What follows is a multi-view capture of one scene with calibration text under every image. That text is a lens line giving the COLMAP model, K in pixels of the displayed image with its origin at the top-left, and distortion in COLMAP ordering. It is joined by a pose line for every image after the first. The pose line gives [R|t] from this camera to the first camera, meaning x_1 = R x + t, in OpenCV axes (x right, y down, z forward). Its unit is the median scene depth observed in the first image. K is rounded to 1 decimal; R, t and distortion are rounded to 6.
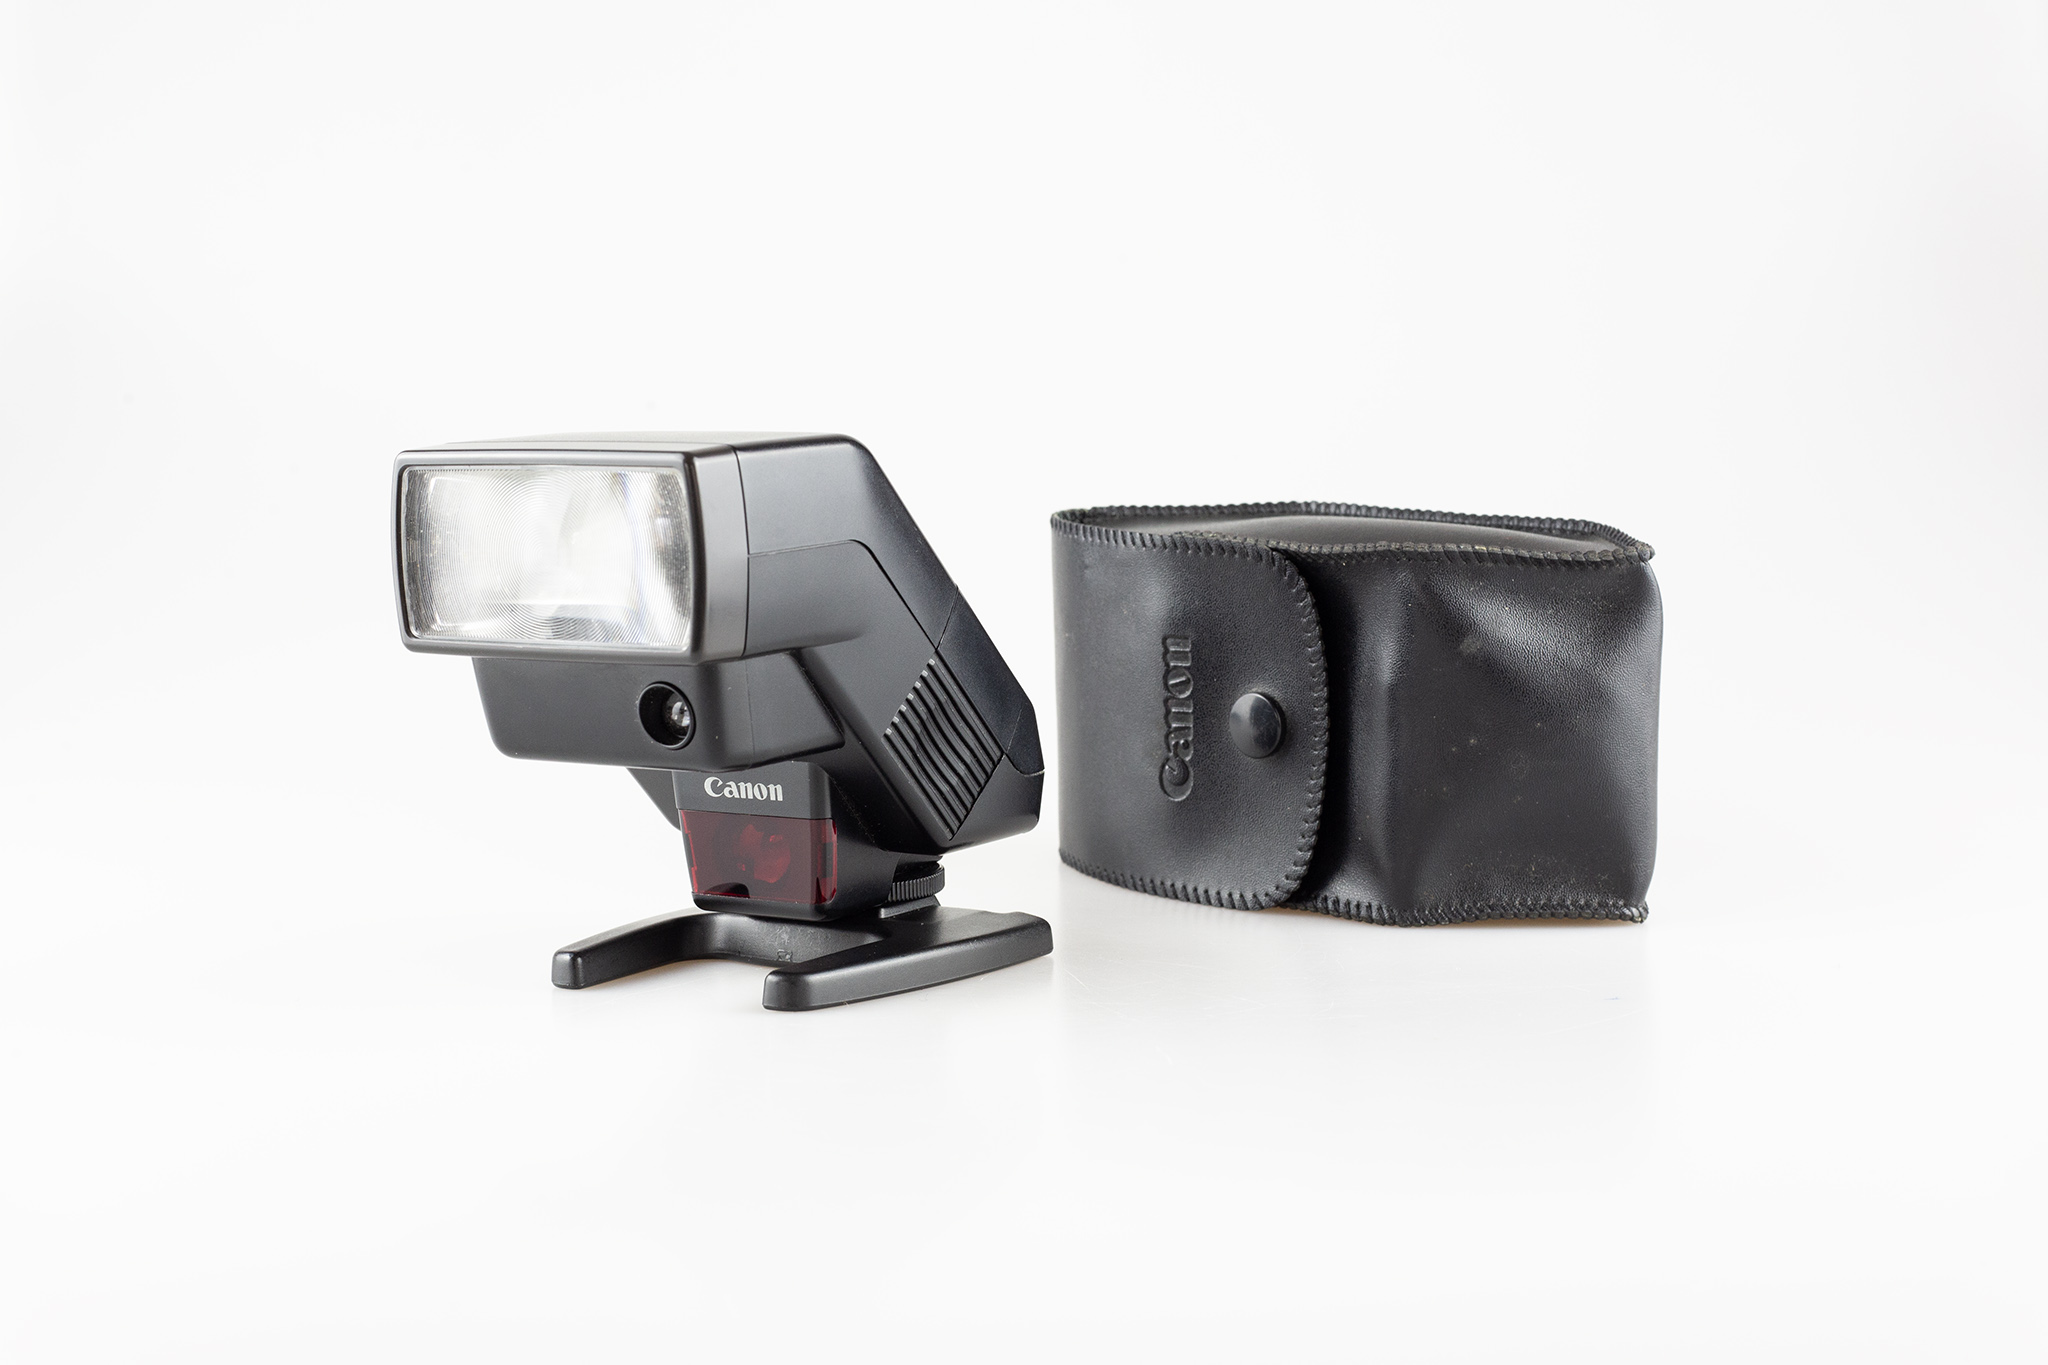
lens RADIAL K [[3072.6, 0, 1024.0], [0, 3072.6, 682.5], [0, 0, 1]] dist [-0.103903, -0.032148]
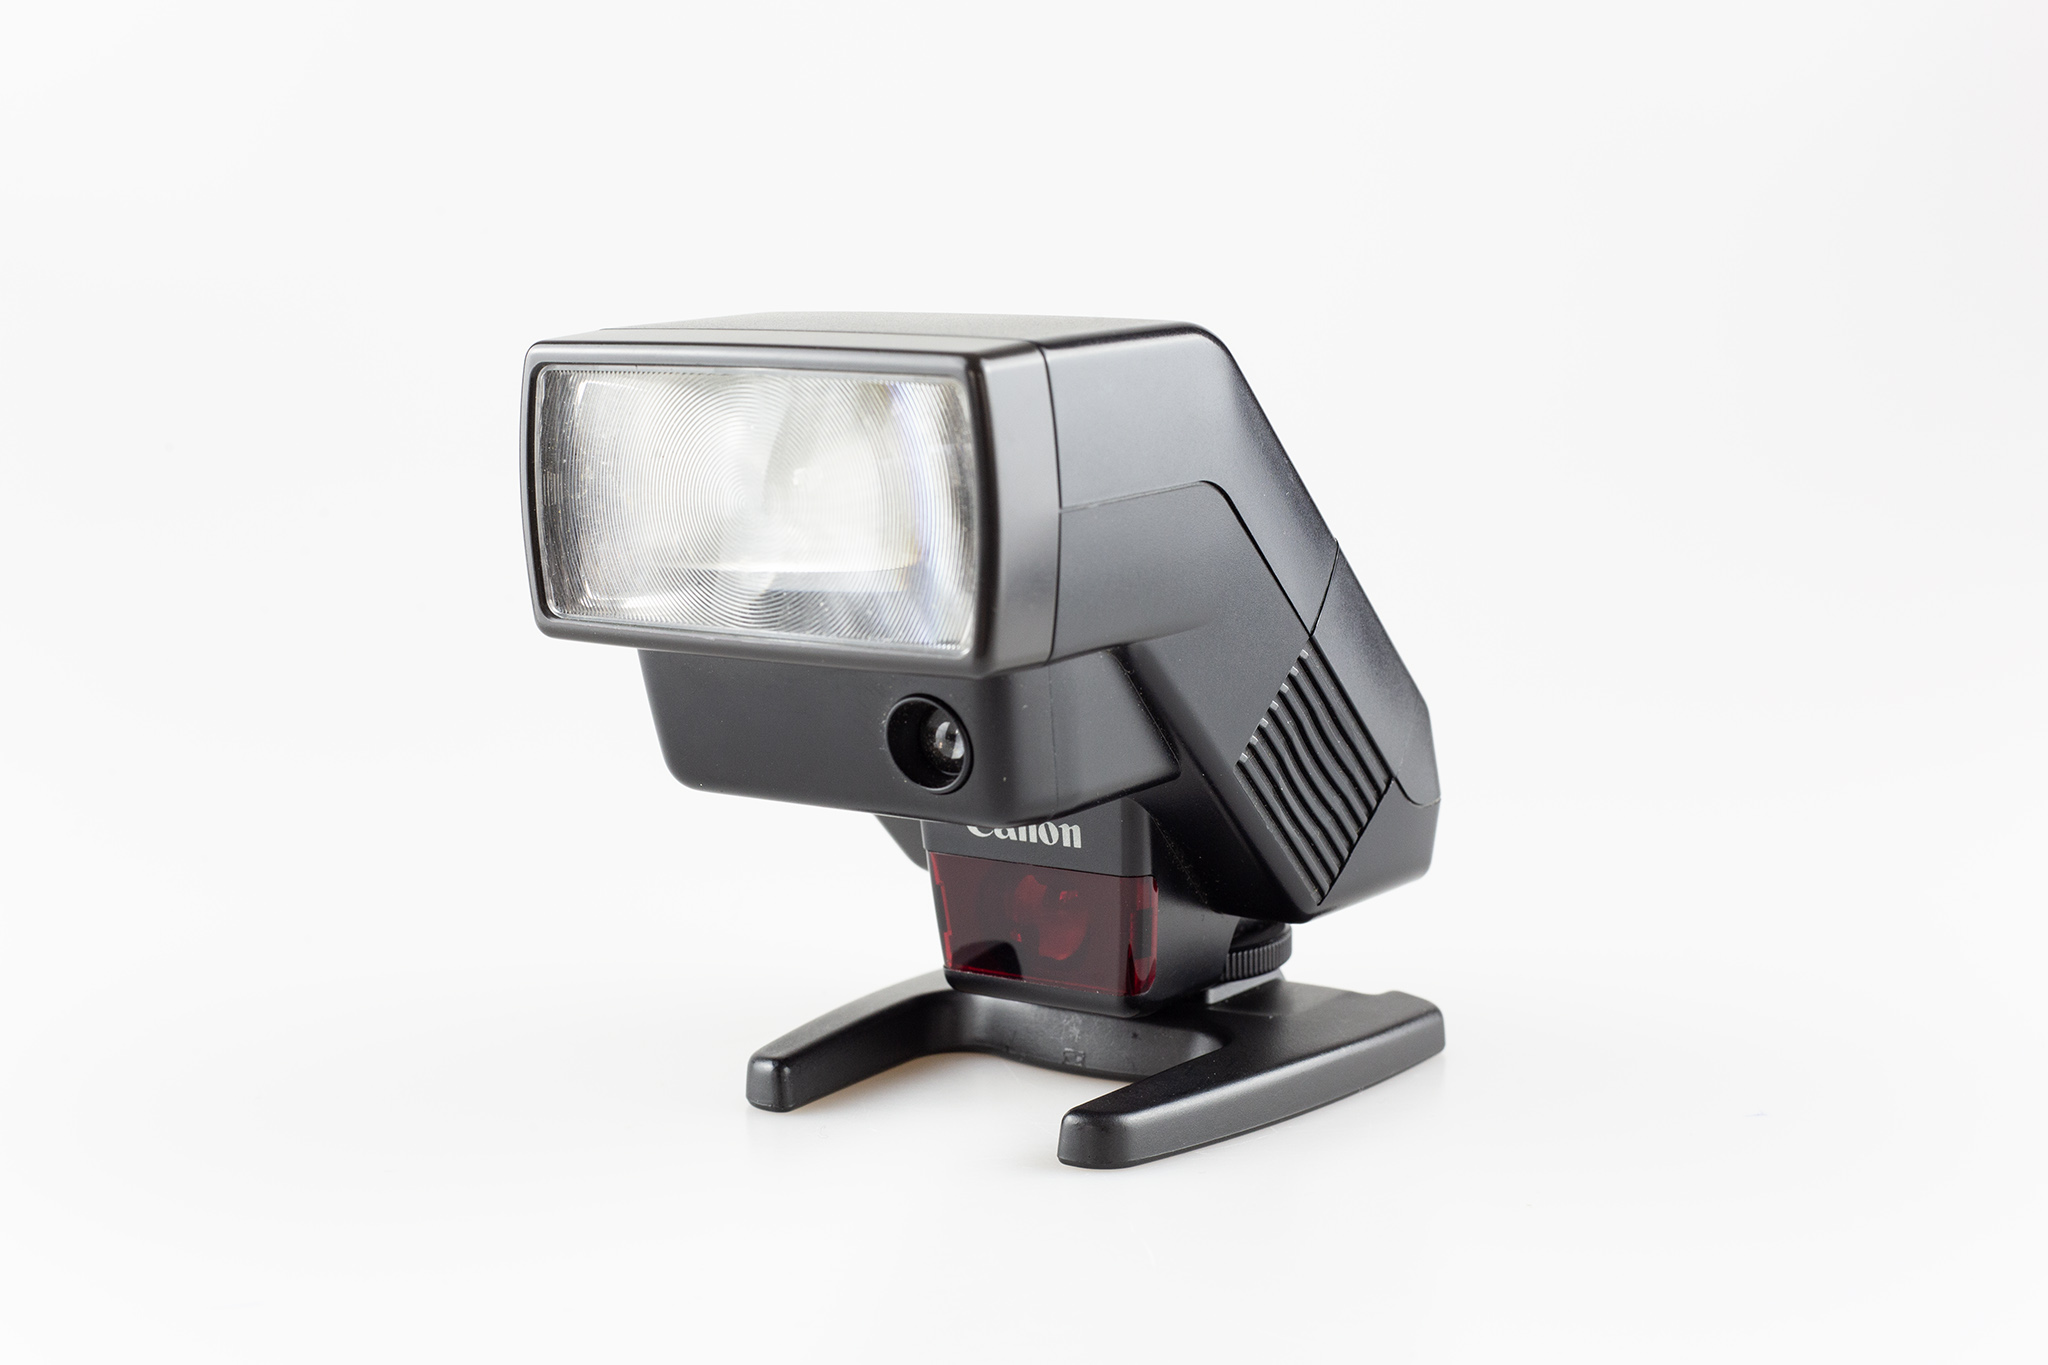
lens RADIAL K [[3072.6, 0, 1024.0], [0, 3072.6, 682.5], [0, 0, 1]] dist [-0.103903, -0.032148]
pose [[0.998862, 0.014015, -0.045584, -0.063728], [-0.011672, 0.998617, 0.051254, -0.036220], [0.046239, -0.050664, 0.997645, 0.325509]]
